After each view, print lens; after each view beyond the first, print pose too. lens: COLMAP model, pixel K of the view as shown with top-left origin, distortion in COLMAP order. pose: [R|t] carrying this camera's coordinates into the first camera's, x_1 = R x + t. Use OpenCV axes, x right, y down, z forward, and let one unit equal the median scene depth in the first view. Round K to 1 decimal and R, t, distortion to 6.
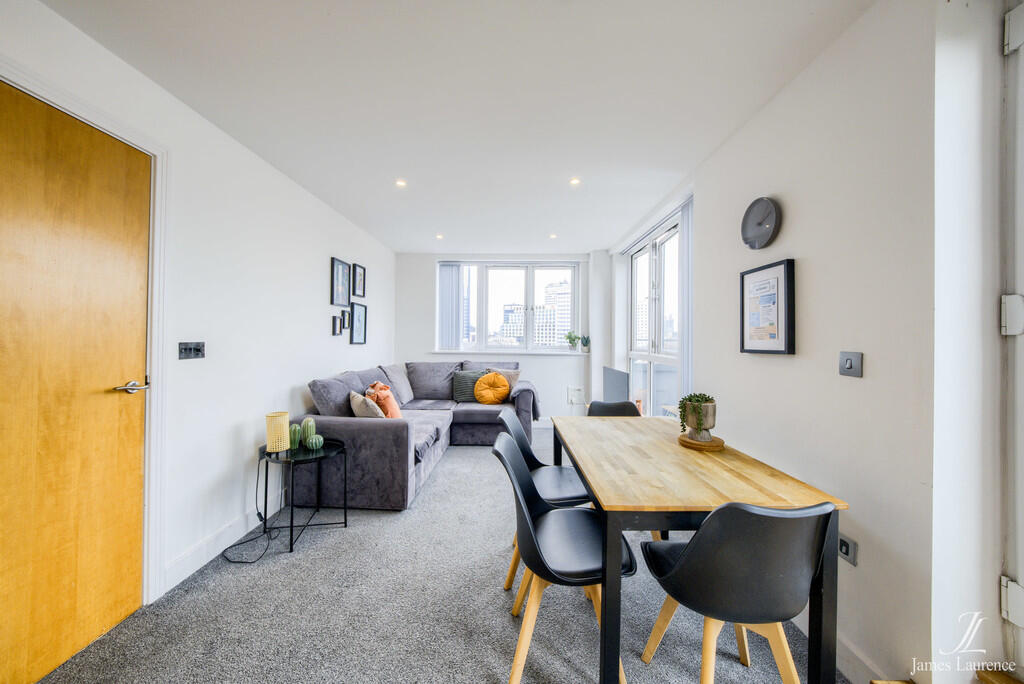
lens RADIAL K [[367.6, 0, 494.7], [0, 367.6, 334.7], [0, 0, 1]] dist [-0.020379, -0.000040]
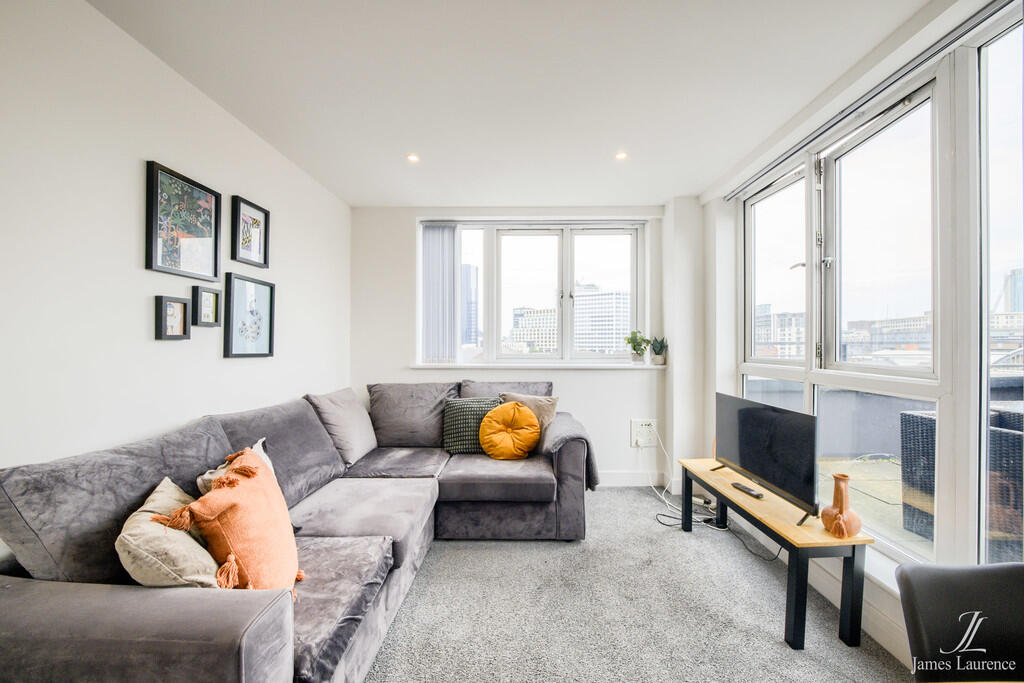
lens RADIAL K [[375.0, 0, 512.0], [0, 375.0, 341.5], [0, 0, 1]] dist [0.000016, -0.000010]
pose [[0.999739, -0.008463, 0.021235, -0.015117], [0.008355, 0.999952, 0.005131, 0.003794], [-0.021277, -0.004952, 0.999761, 0.398194]]
